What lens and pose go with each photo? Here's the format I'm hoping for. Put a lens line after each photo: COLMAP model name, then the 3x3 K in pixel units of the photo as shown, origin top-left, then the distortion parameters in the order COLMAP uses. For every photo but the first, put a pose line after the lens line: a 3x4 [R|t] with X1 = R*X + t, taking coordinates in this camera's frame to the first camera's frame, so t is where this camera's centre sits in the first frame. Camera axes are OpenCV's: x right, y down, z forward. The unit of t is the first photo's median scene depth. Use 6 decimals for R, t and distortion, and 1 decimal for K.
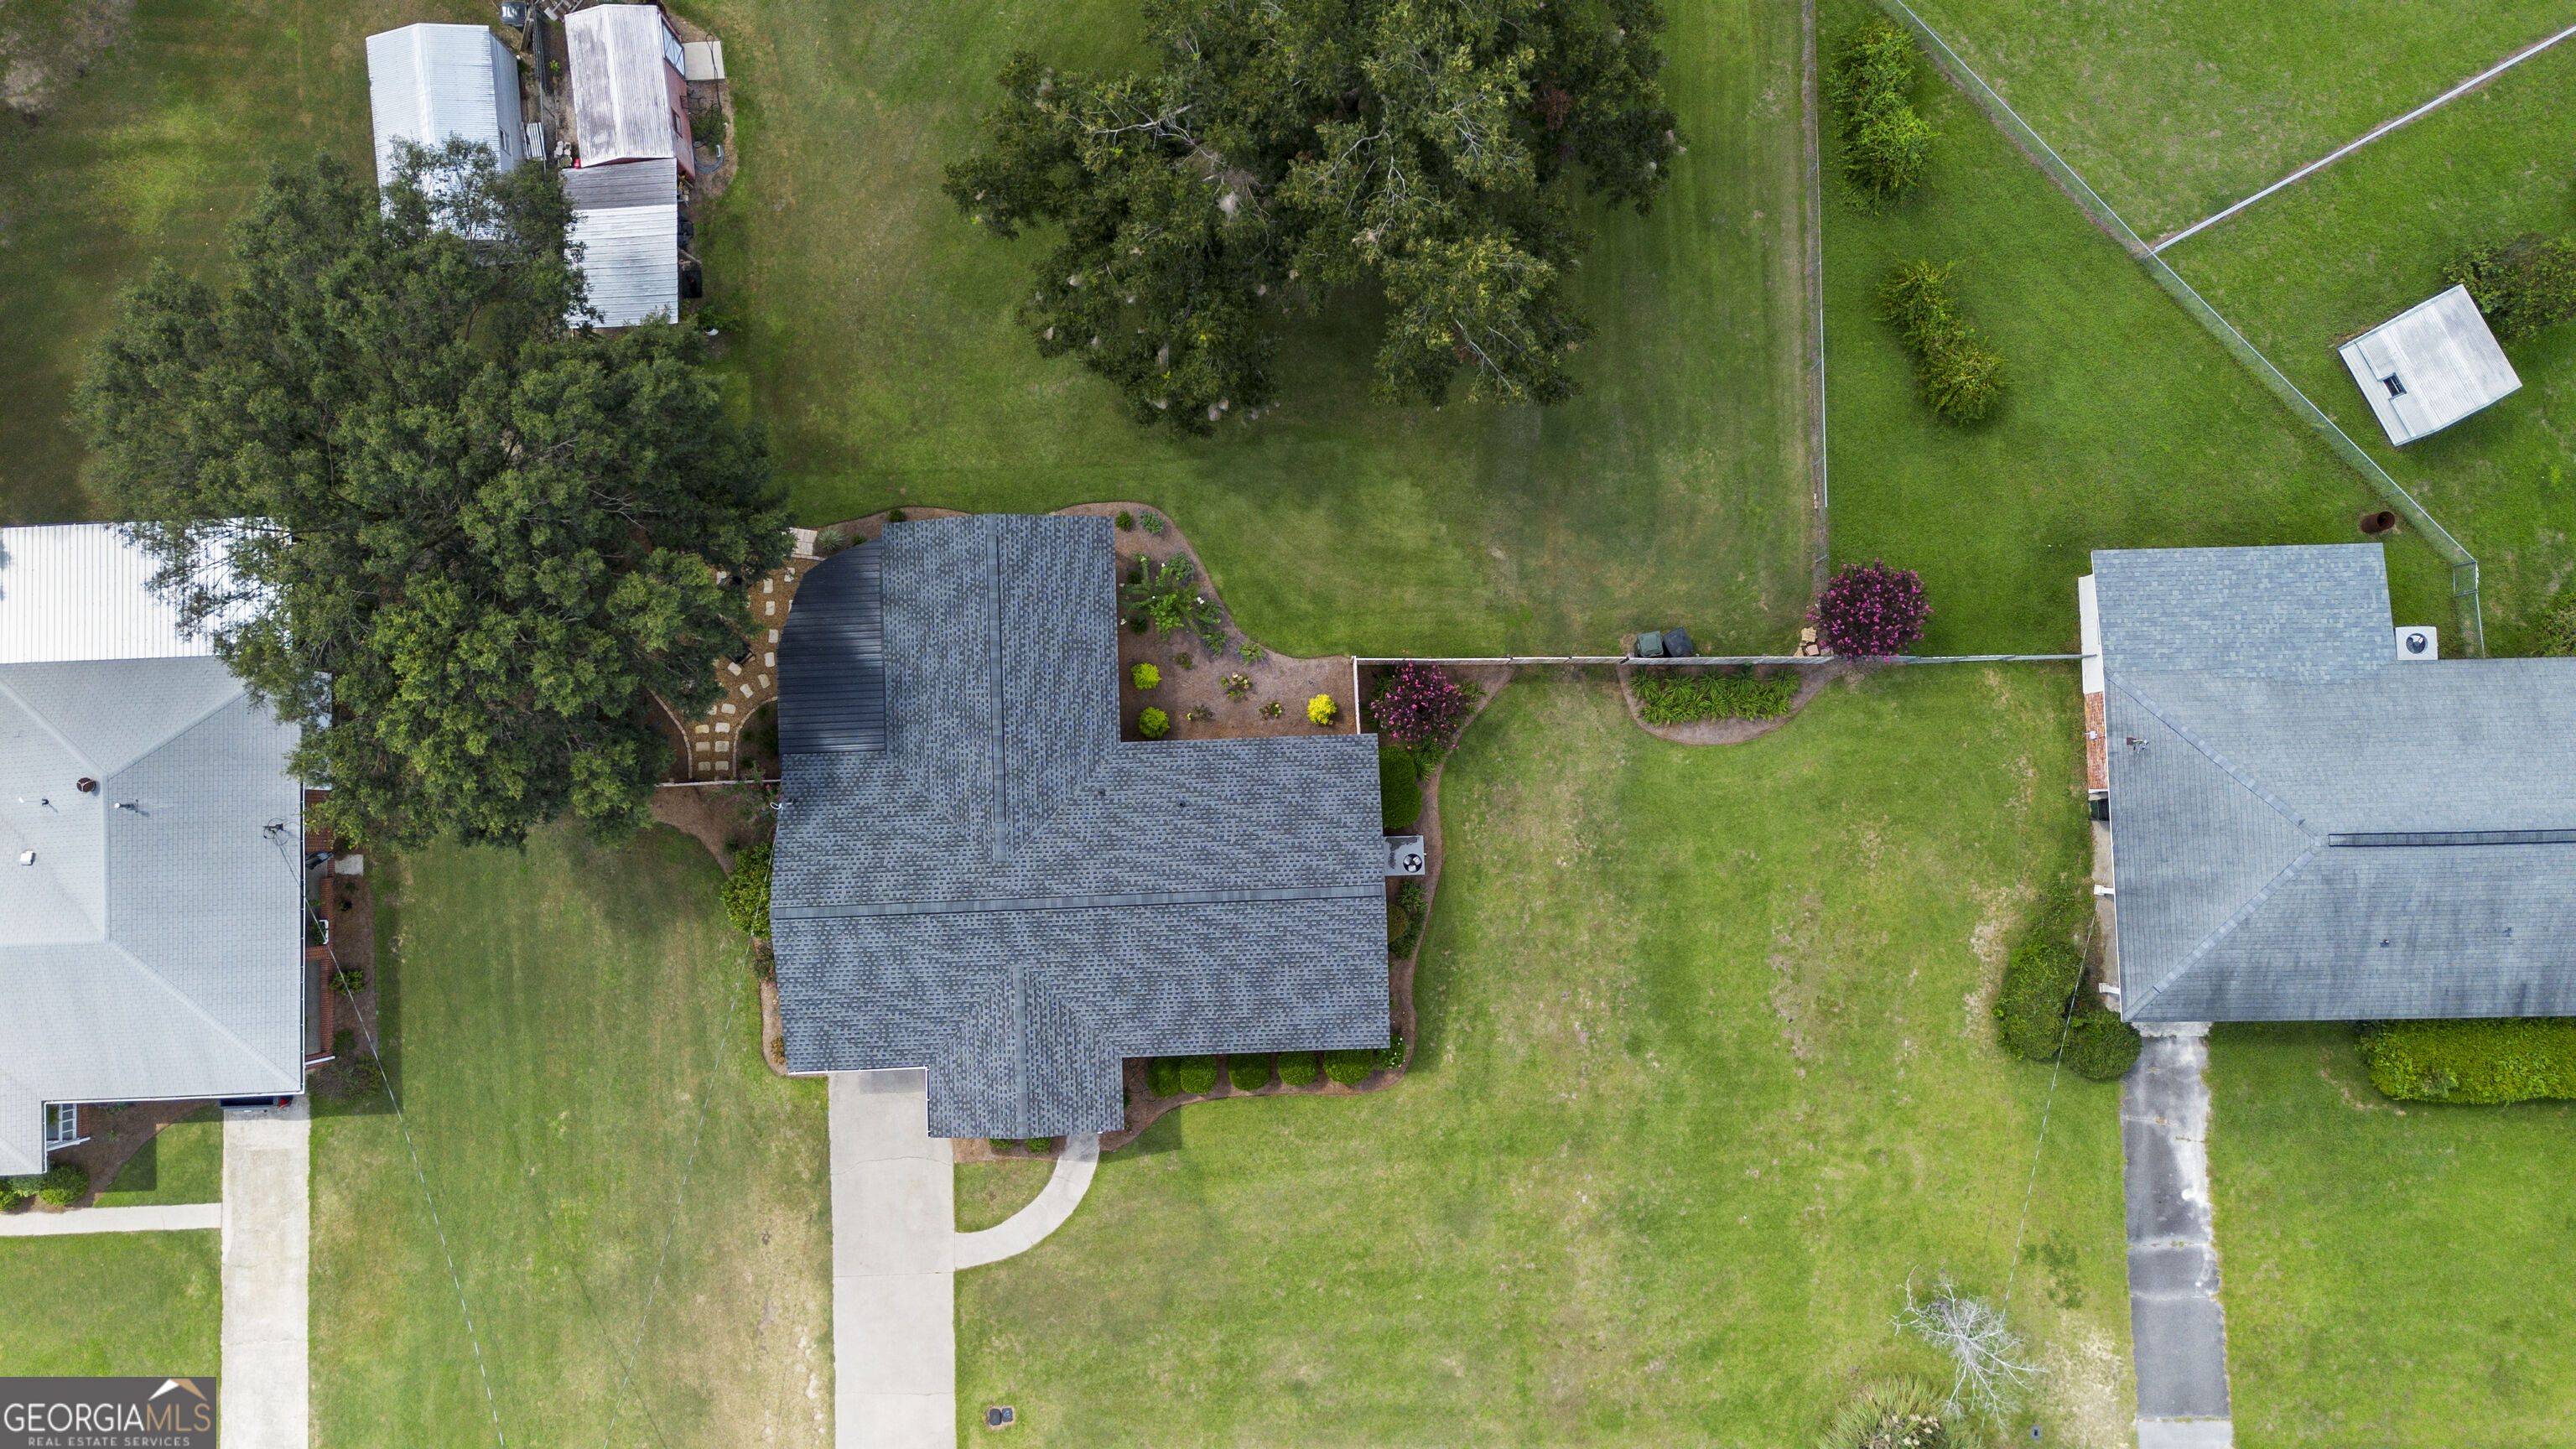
lens RADIAL K [[1836.2, 0, 1287.2], [0, 1836.2, 718.6], [0, 0, 1]] dist [0.047136, -0.042701]
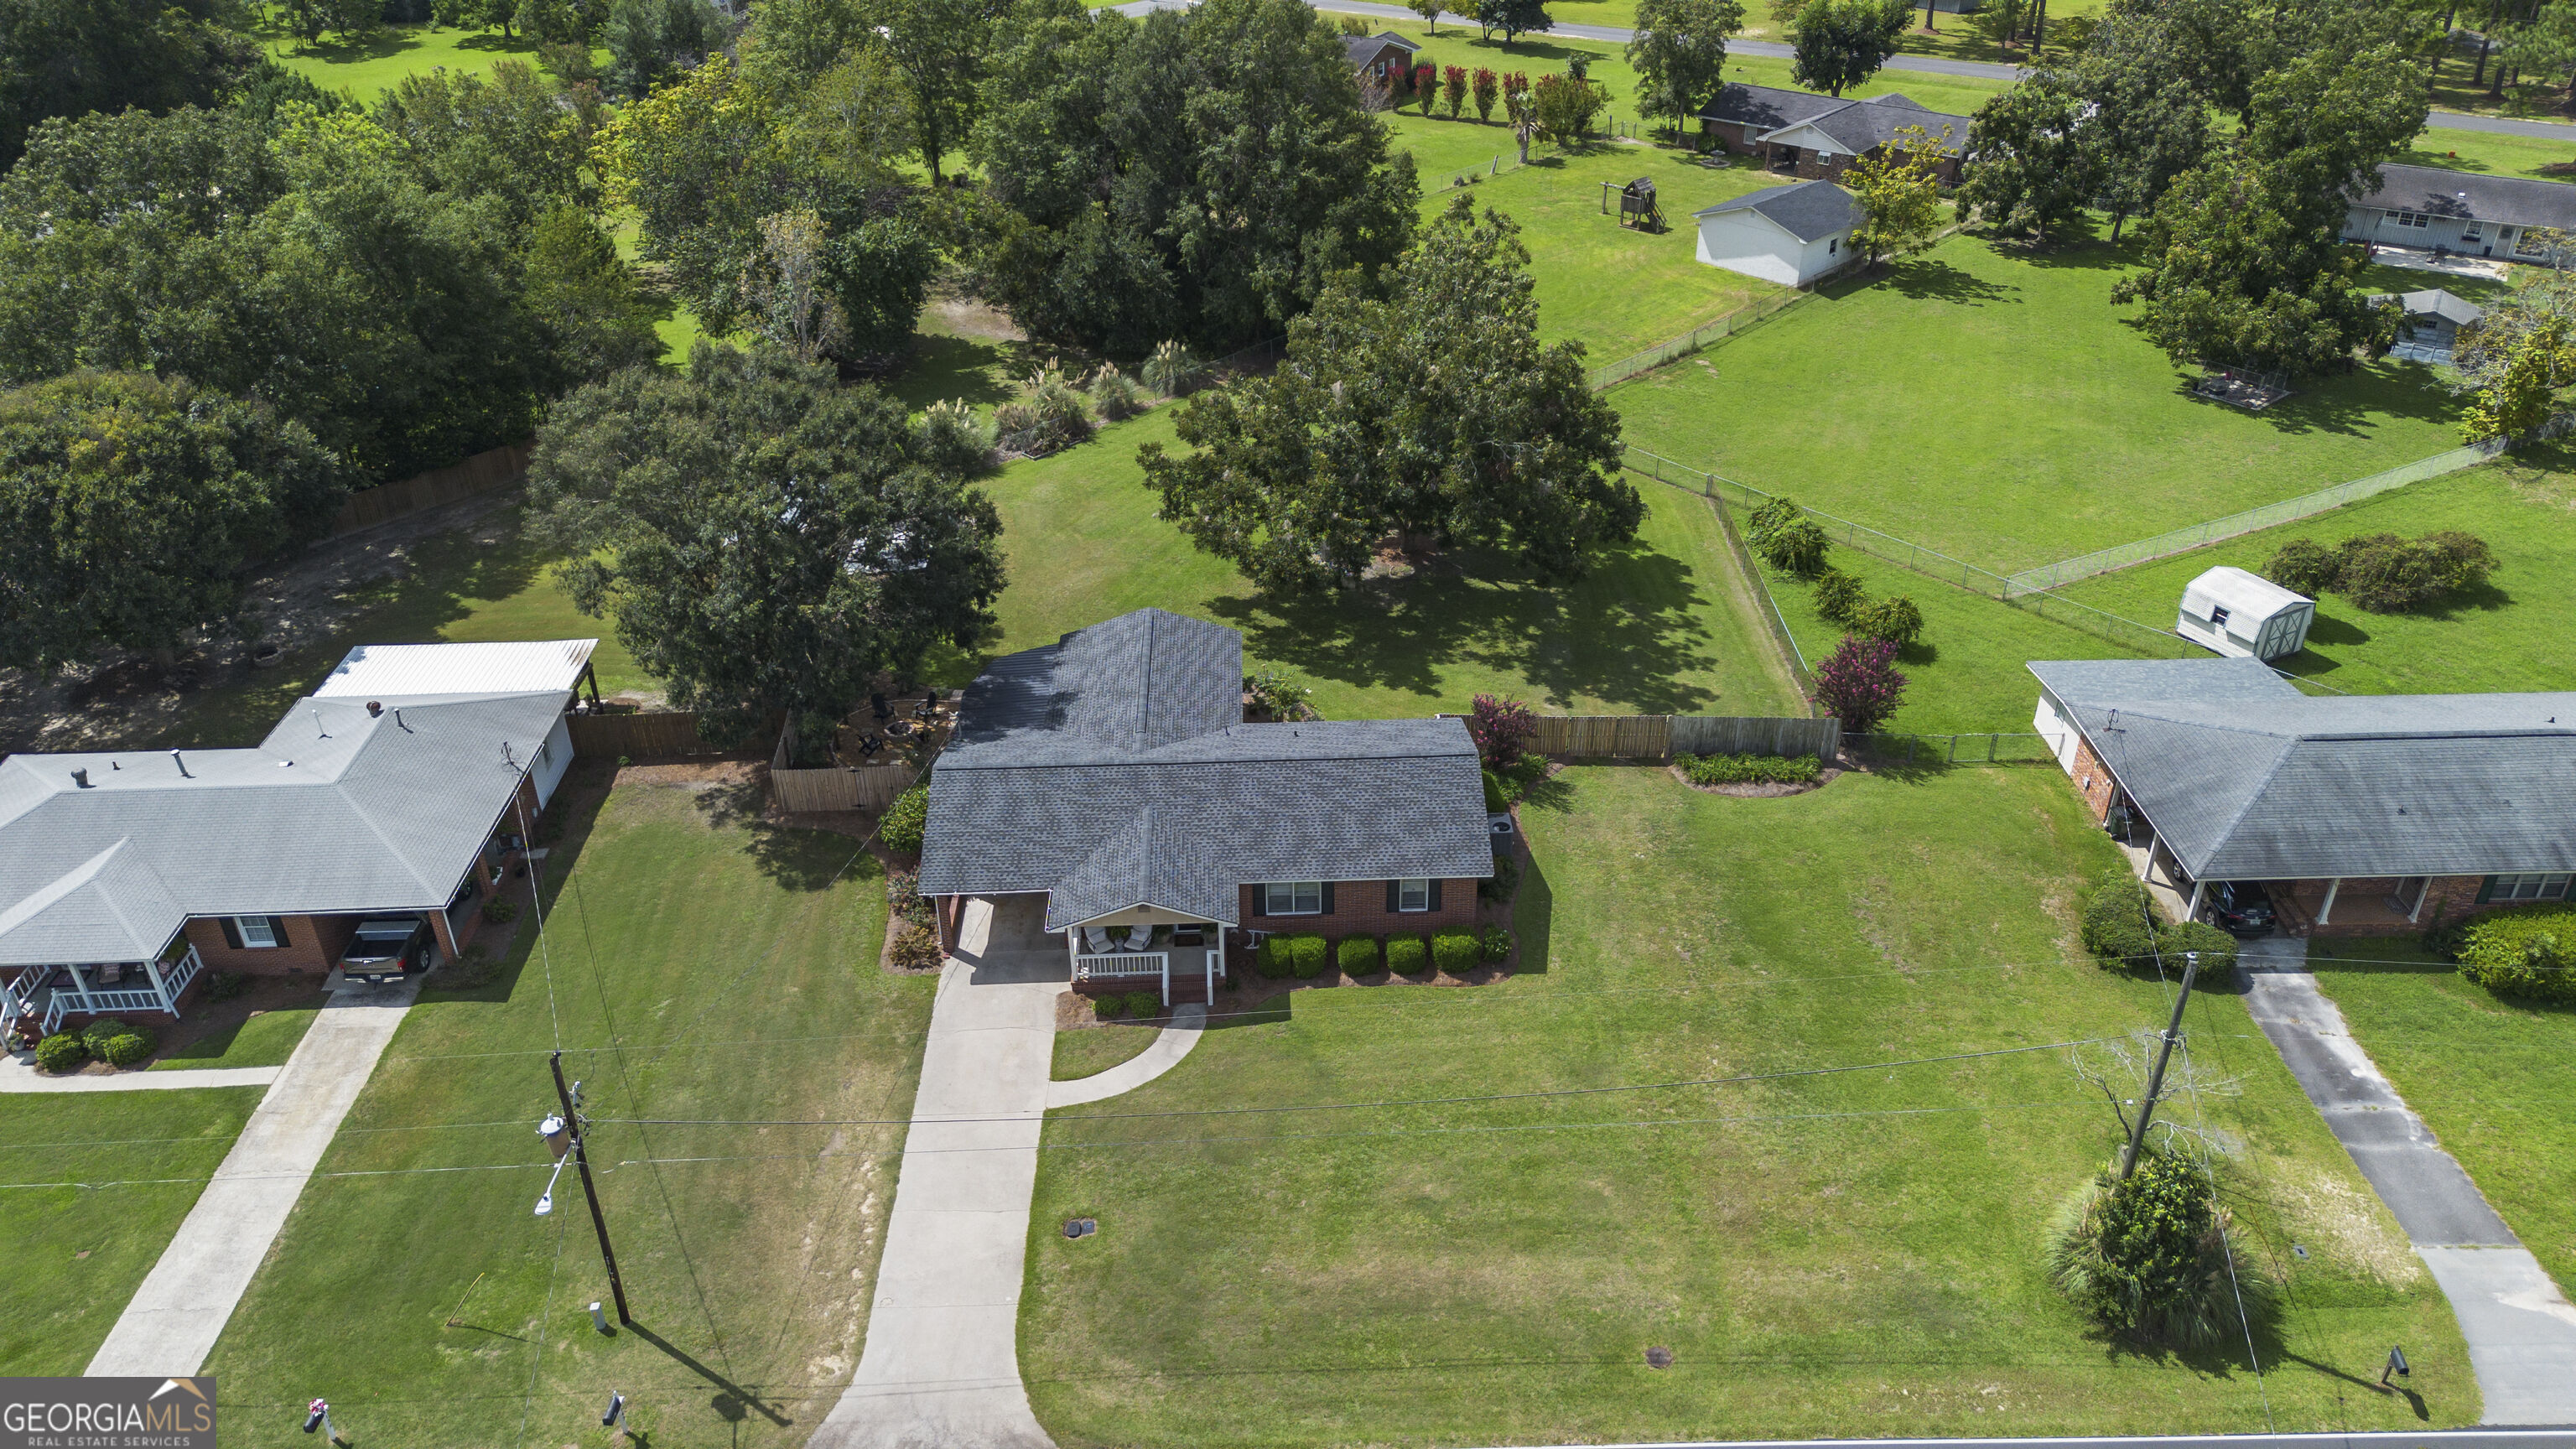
lens RADIAL K [[1836.2, 0, 1290.8], [0, 1836.2, 719.8], [0, 0, 1]] dist [0.047136, -0.042701]
pose [[0.999971, -0.001849, -0.007364, -0.050005], [-0.005007, 0.568459, -0.822696, 0.945870], [0.005708, 0.822709, 0.568434, 0.317079]]
